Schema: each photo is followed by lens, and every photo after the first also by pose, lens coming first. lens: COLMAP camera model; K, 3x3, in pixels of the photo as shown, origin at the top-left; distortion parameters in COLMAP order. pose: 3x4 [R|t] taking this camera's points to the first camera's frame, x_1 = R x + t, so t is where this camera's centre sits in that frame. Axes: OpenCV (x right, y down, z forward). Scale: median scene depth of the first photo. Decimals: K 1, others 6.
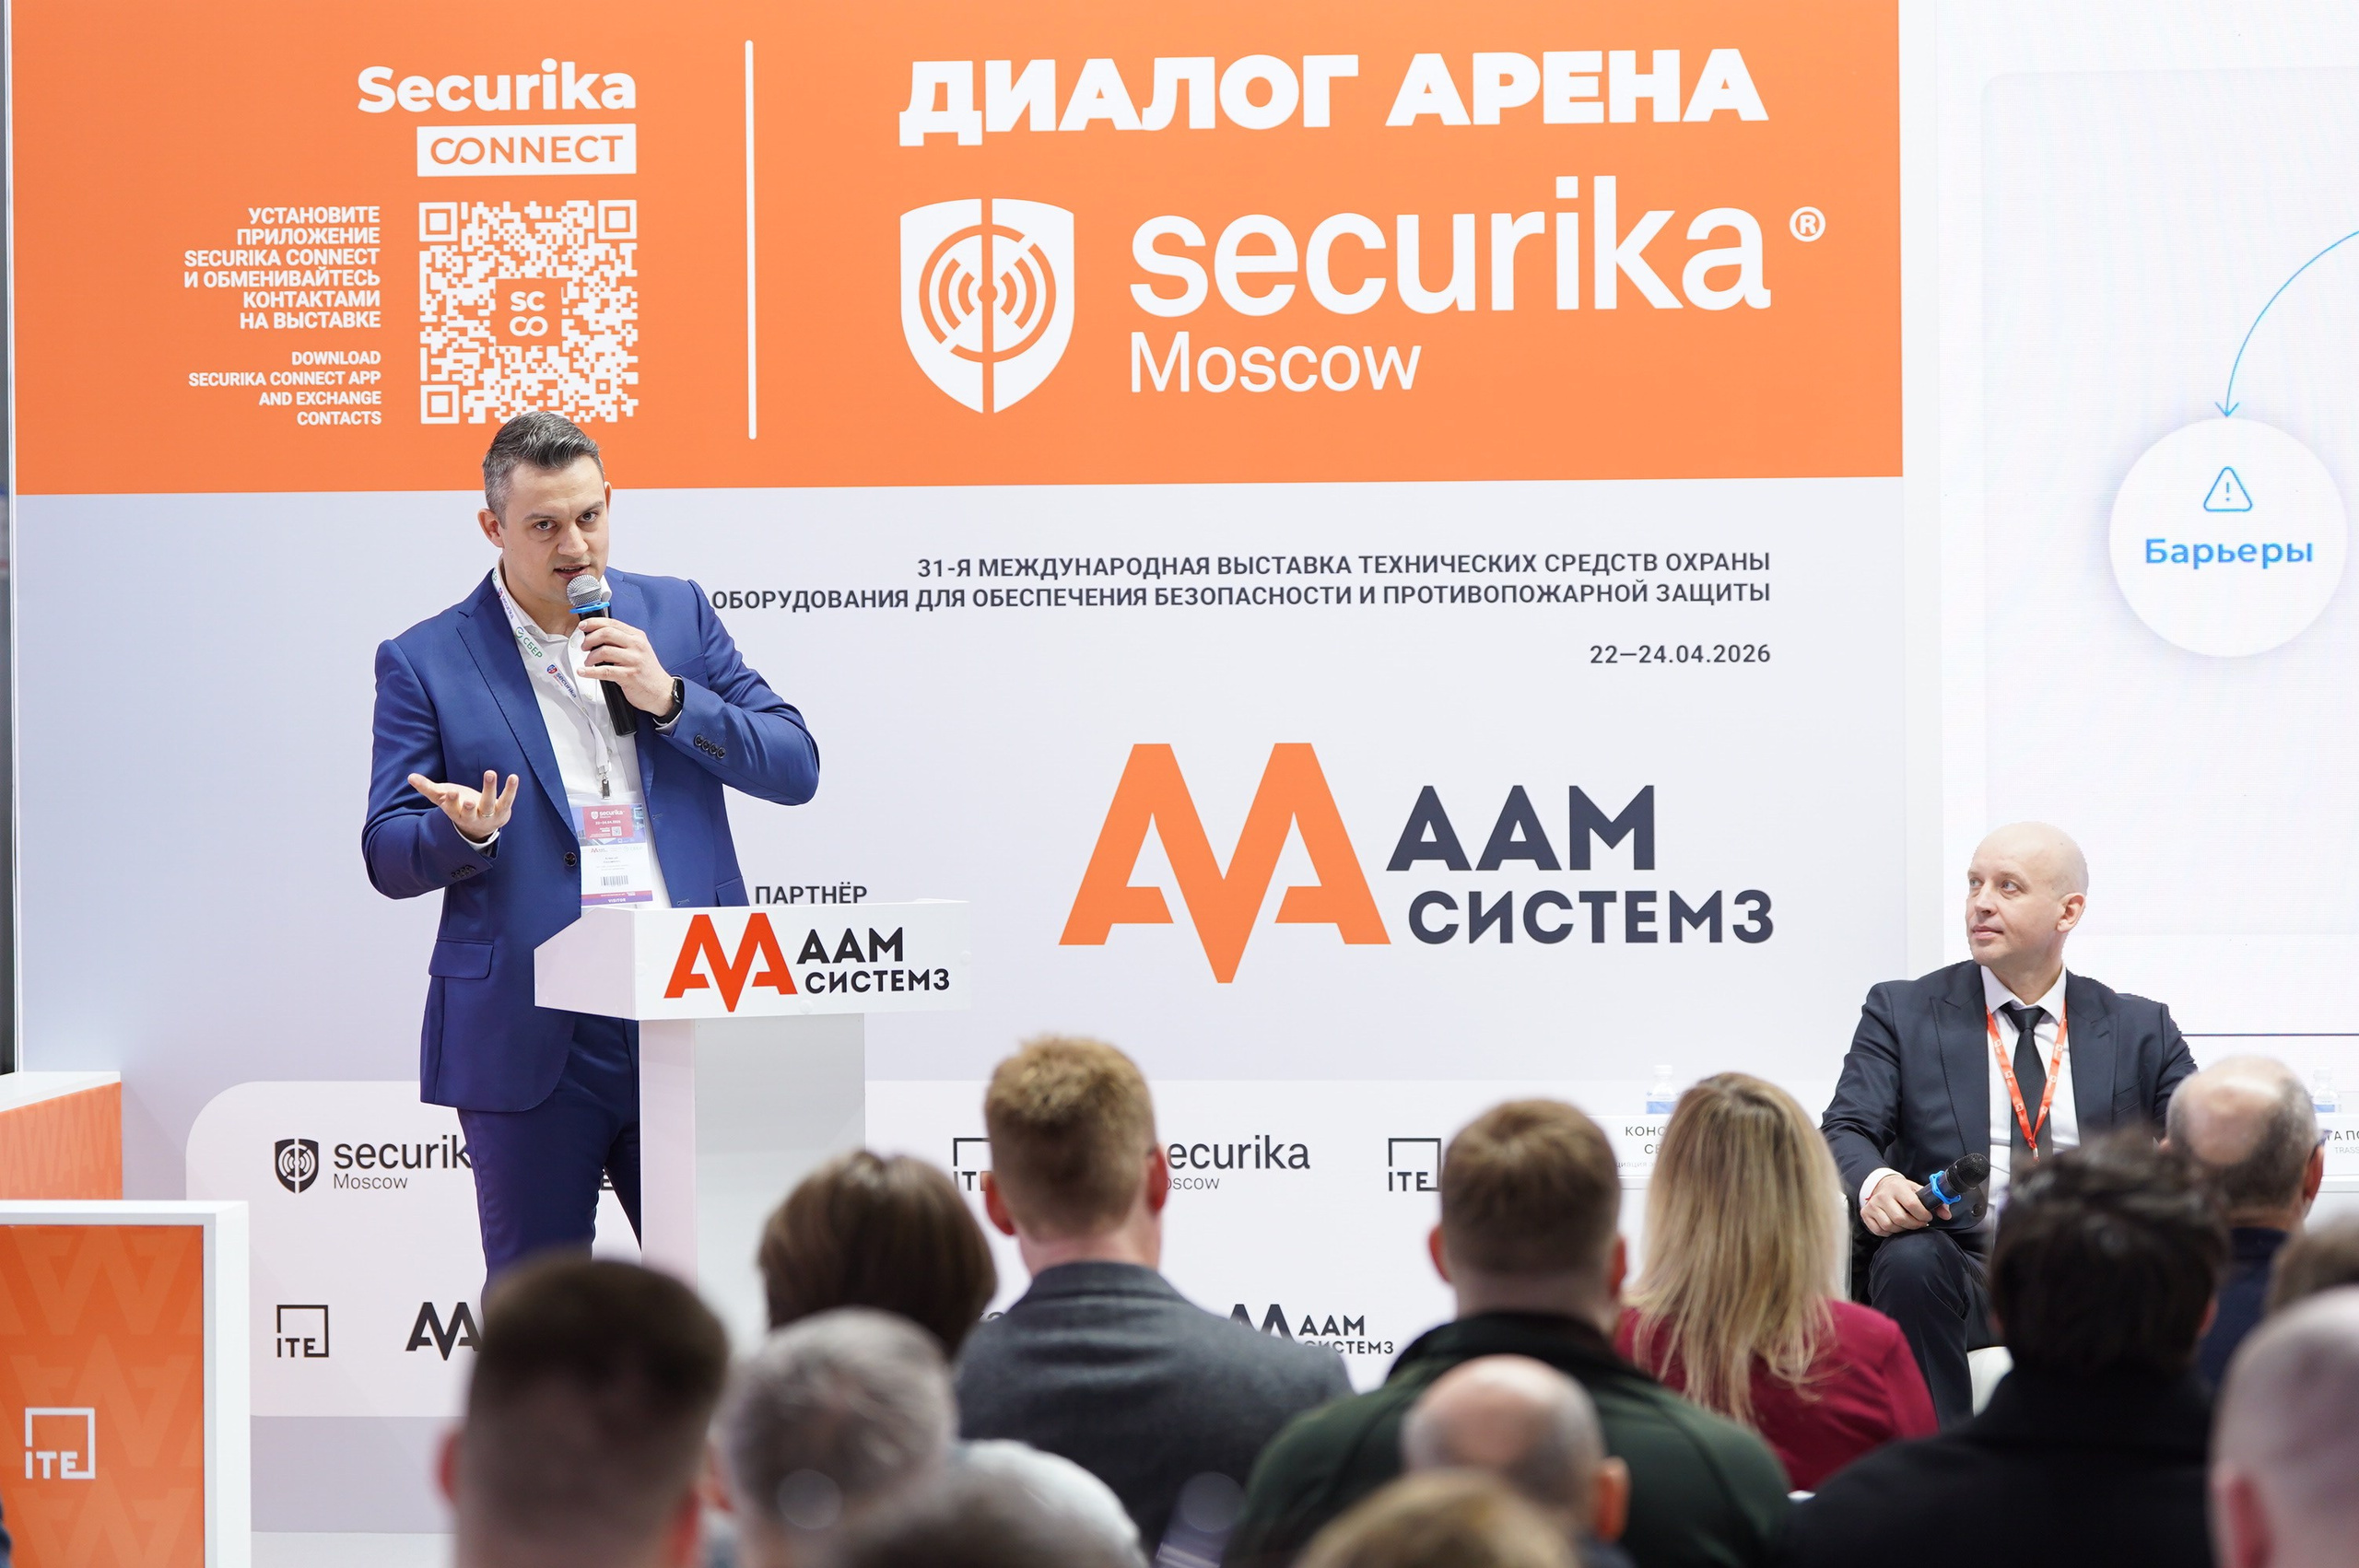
lens RADIAL K [[6944.3, 0, 1179.5], [0, 6944.3, 784.0], [0, 0, 1]] dist [0.050435, -0.854101]
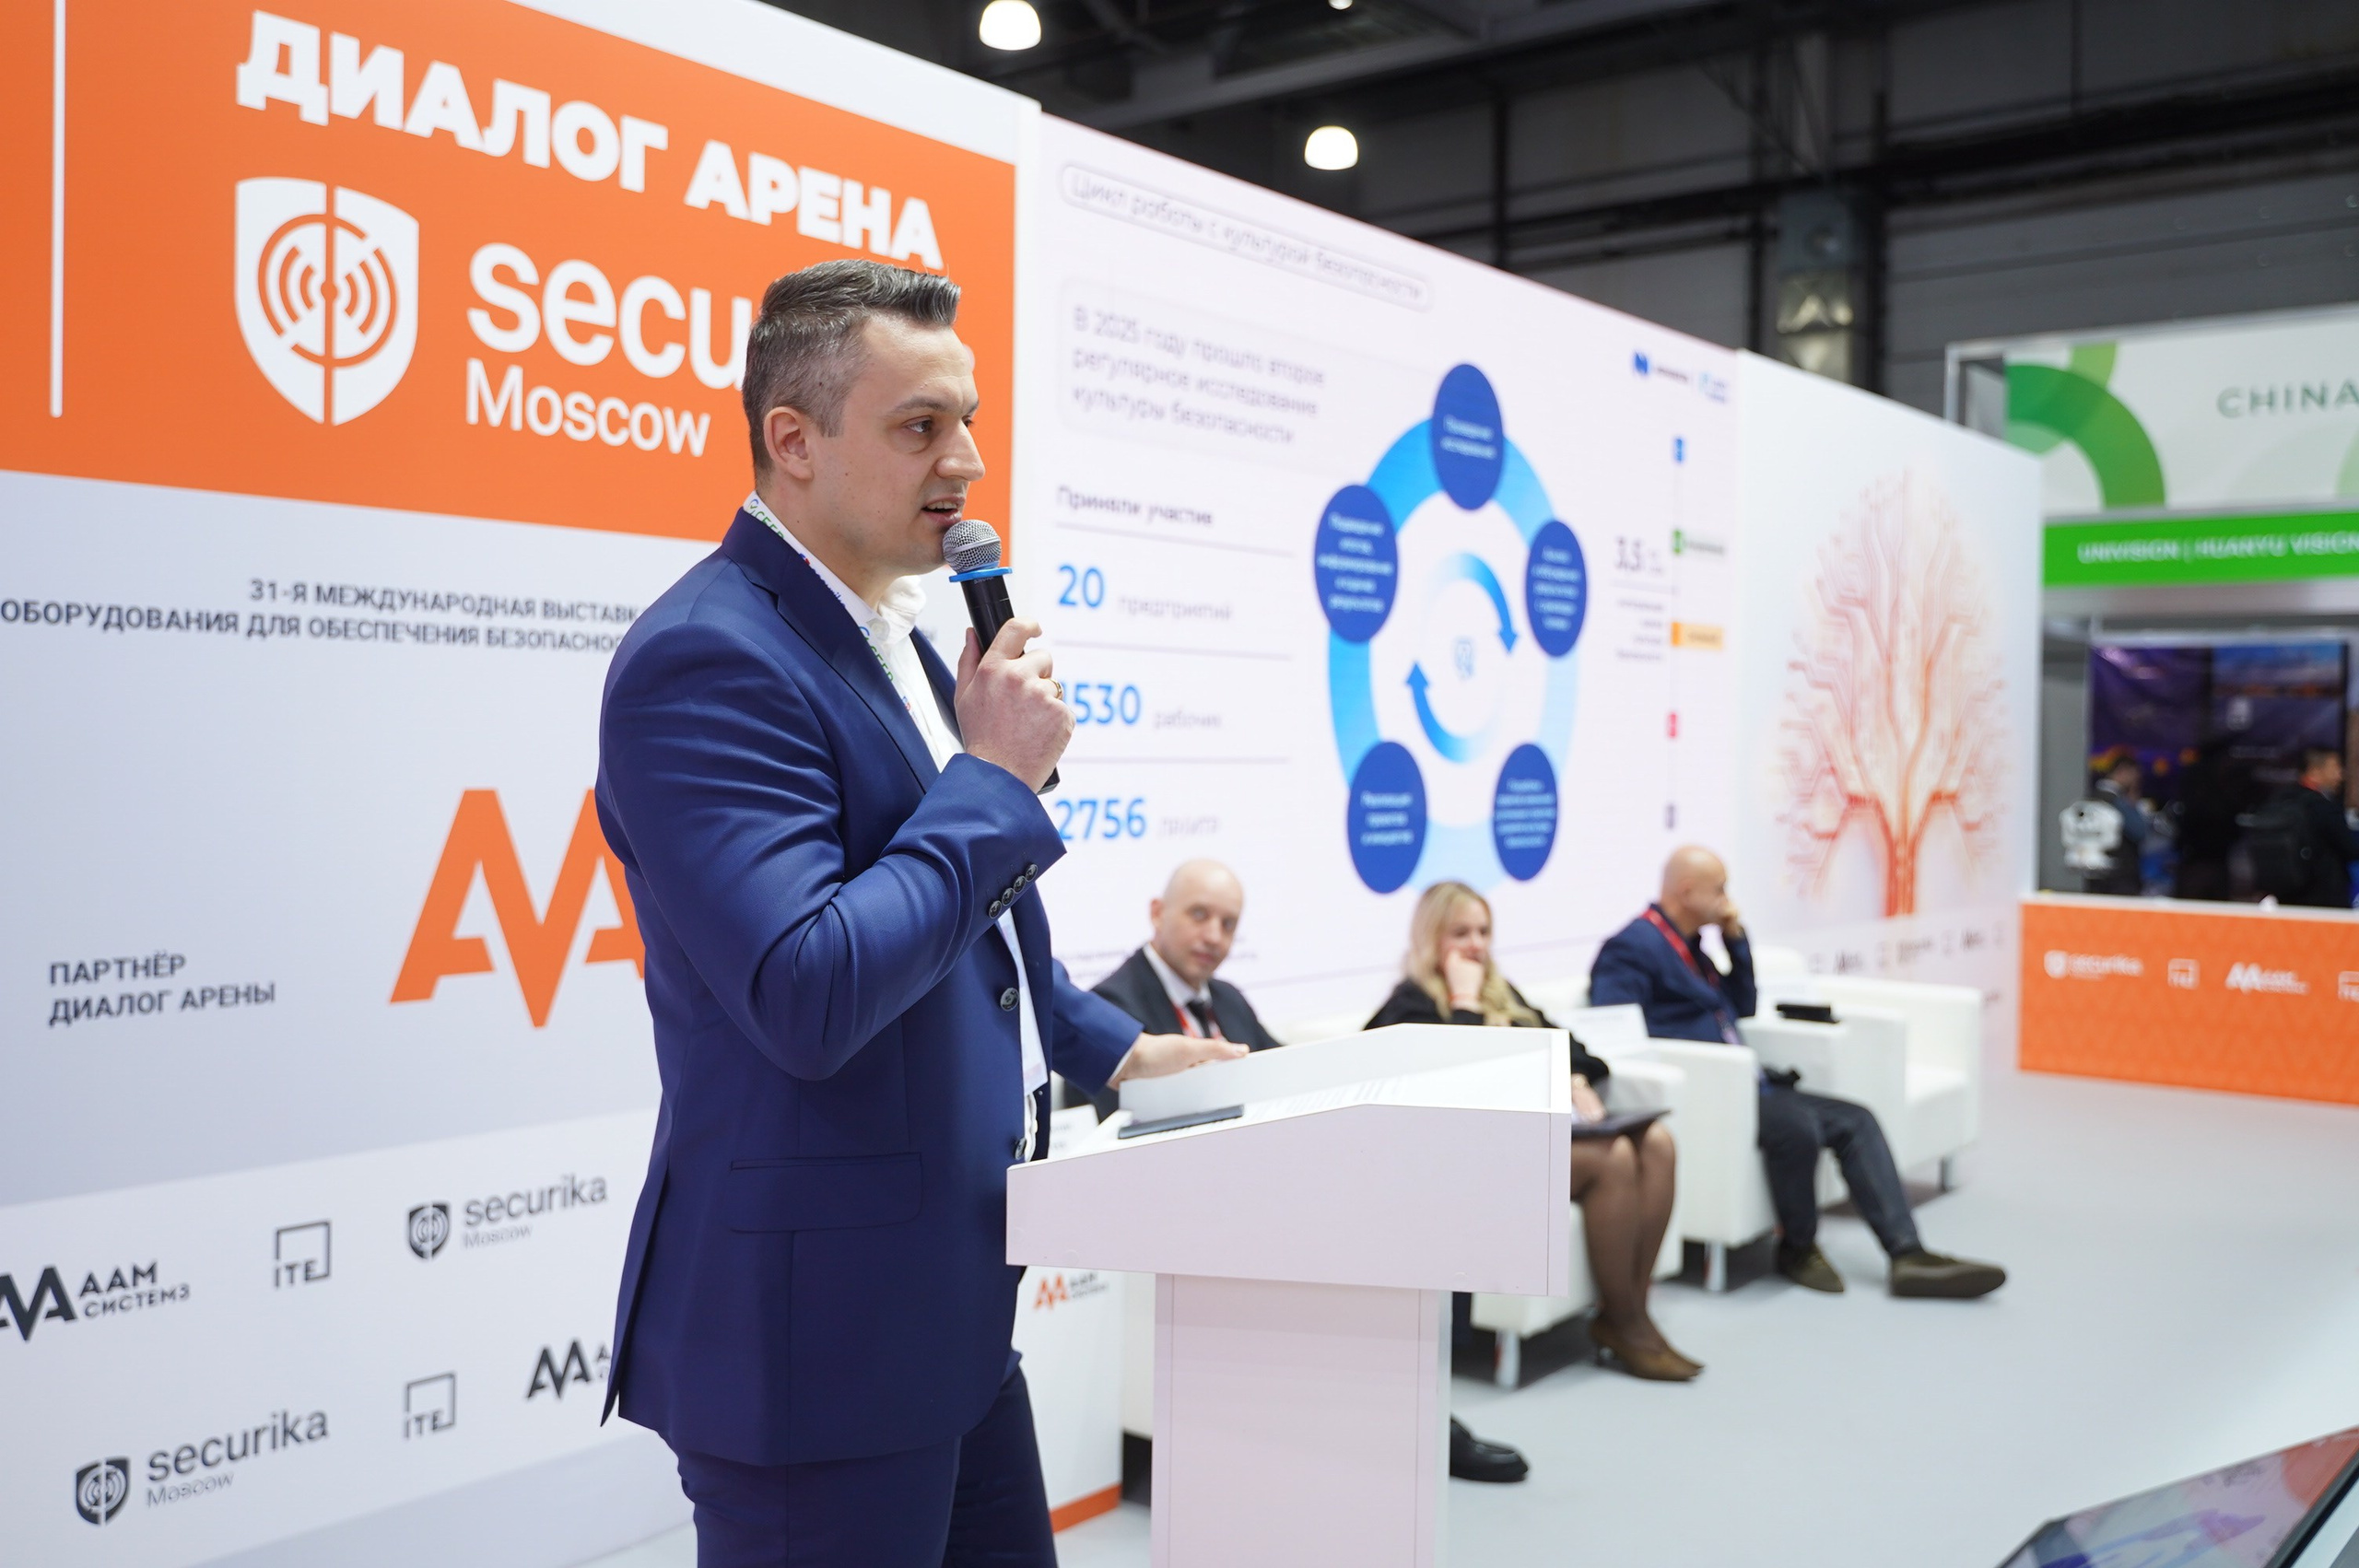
lens RADIAL K [[2152.5, 0, 1177.4], [0, 2152.5, 775.9], [0, 0, 1]] dist [-0.006458, 0.013694]
pose [[0.535476, 0.000820, 0.844550, -0.205574], [-0.005501, 0.999982, 0.002517, -0.008853], [-0.844532, -0.005994, 0.535471, 0.758880]]
